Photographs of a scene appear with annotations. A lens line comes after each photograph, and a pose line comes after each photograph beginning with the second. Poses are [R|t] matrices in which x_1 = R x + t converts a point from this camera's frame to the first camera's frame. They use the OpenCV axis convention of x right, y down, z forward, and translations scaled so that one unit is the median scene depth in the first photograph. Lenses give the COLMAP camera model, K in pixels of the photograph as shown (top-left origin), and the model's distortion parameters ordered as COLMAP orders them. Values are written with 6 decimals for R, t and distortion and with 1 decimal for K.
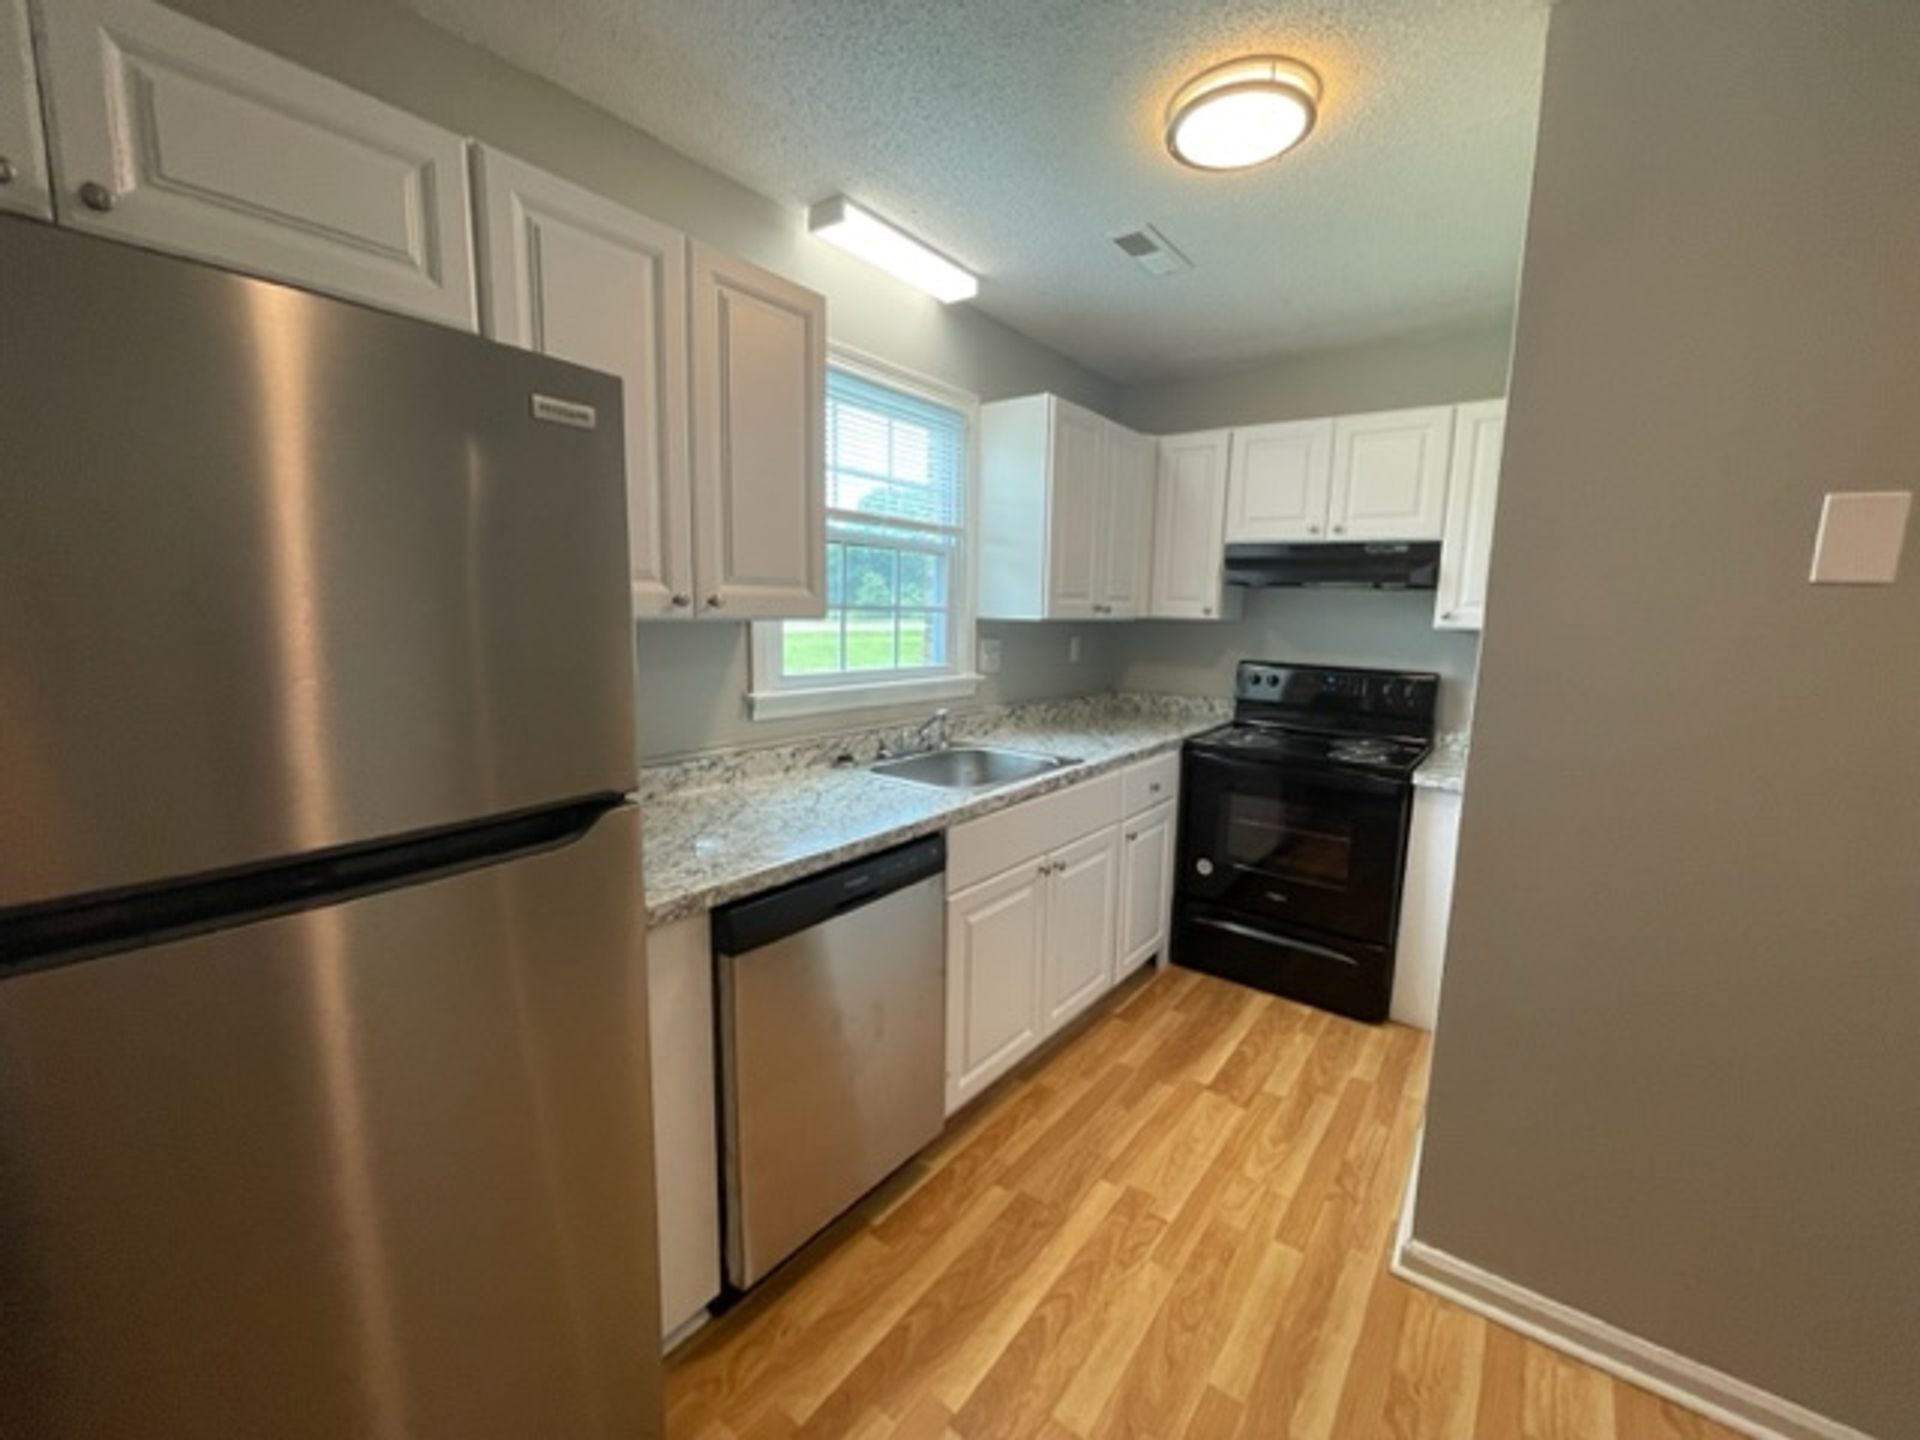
lens RADIAL K [[791.8, 0, 968.0], [0, 791.8, 716.4], [0, 0, 1]] dist [0.000048, 0.000096]
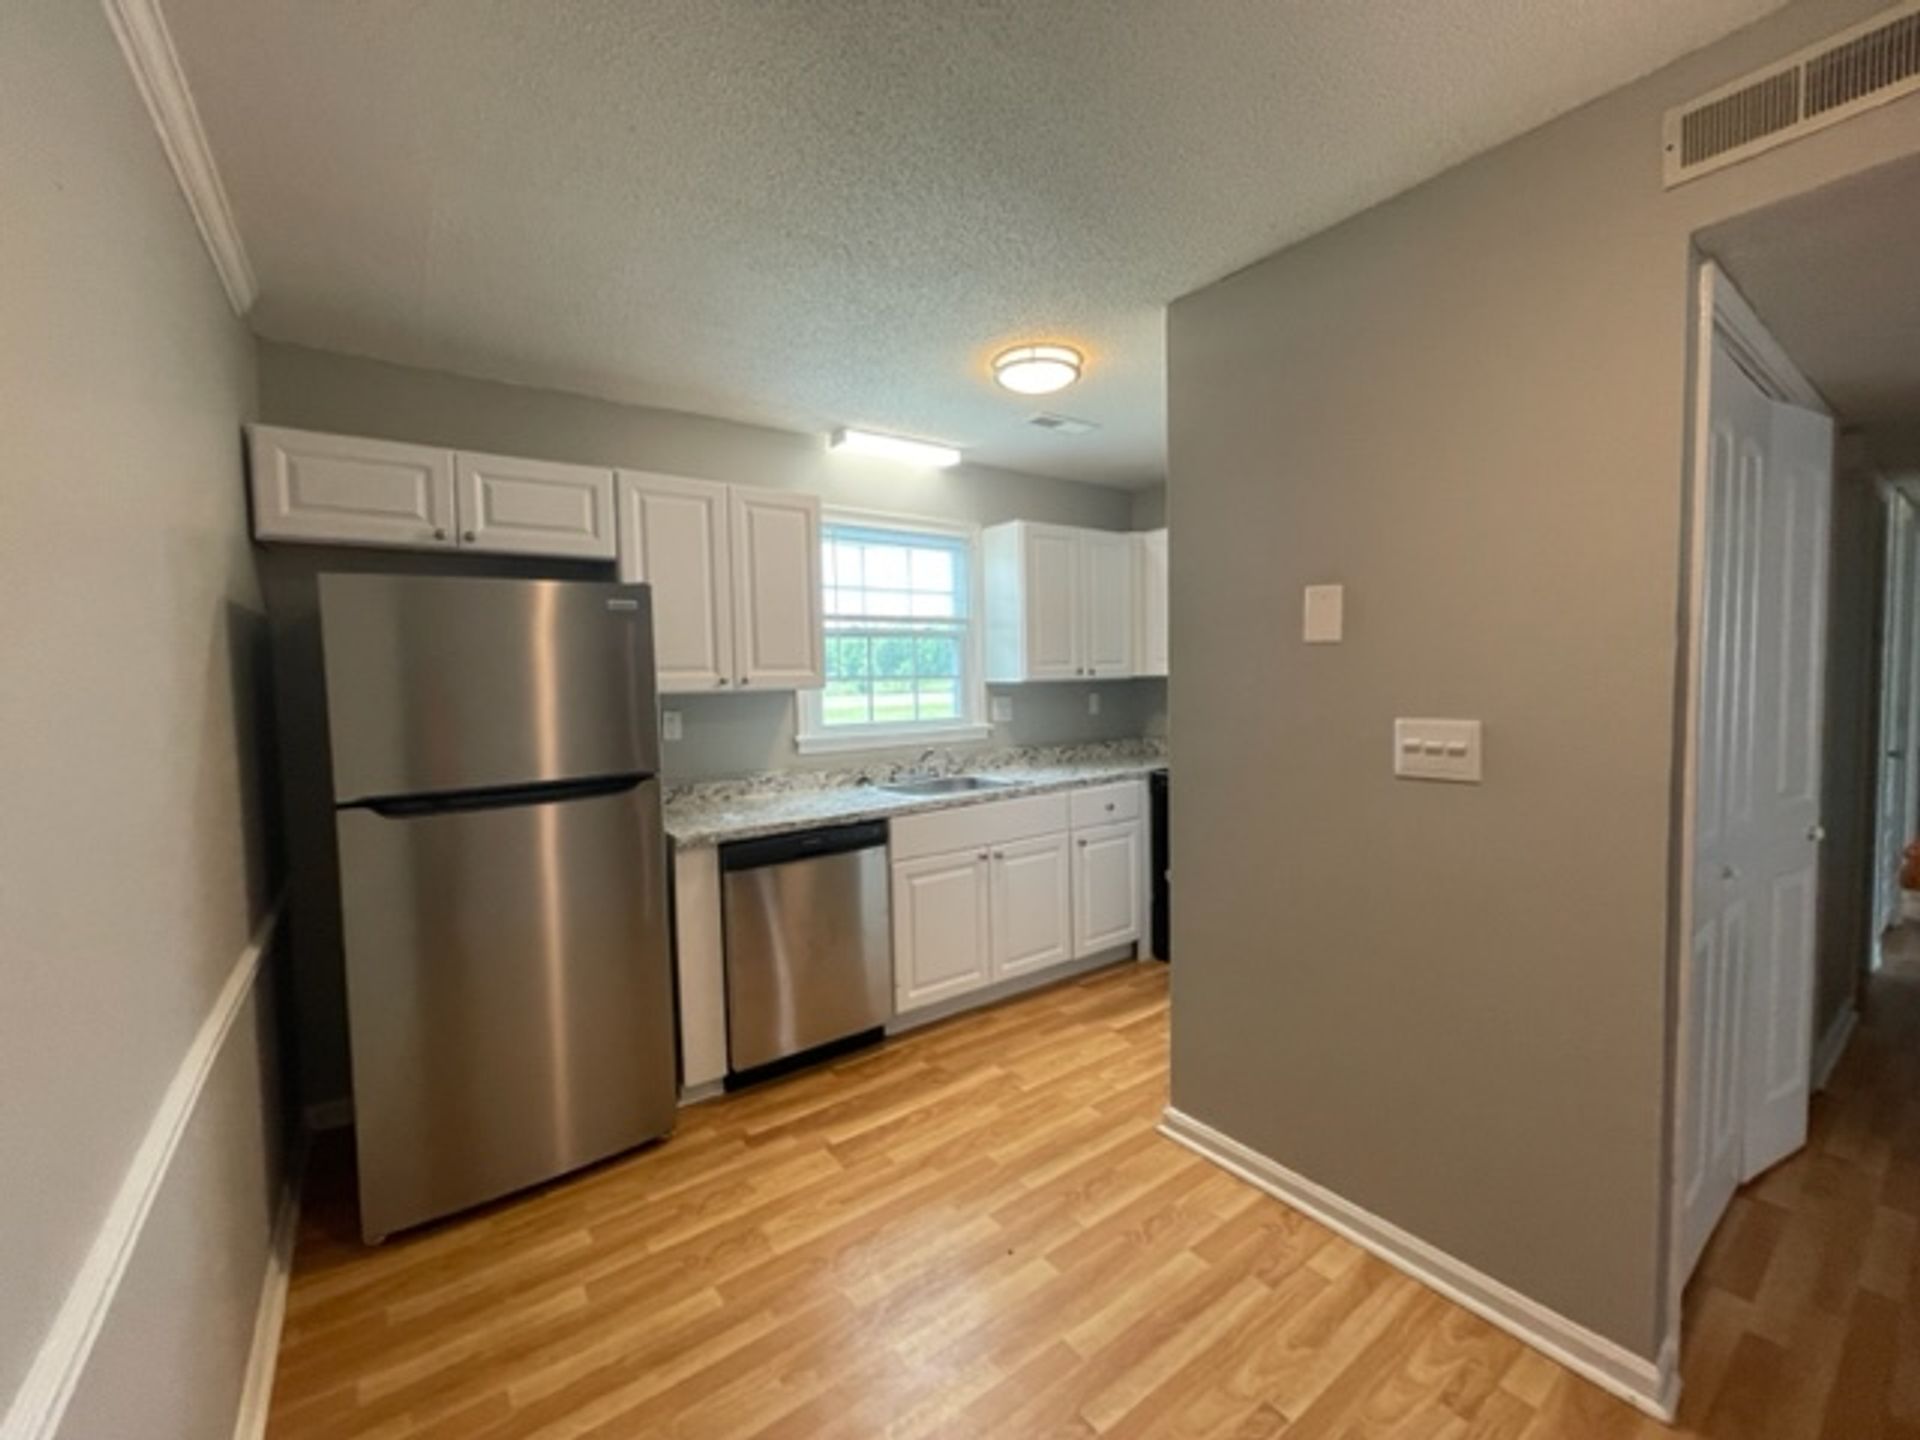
lens RADIAL K [[791.8, 0, 960.8], [0, 791.8, 715.6], [0, 0, 1]] dist [0.000048, 0.000096]
pose [[0.957352, -0.025902, -0.287761, 0.494925], [0.002003, 0.996544, -0.083039, 0.061777], [0.288918, 0.078921, 0.954095, -0.408042]]
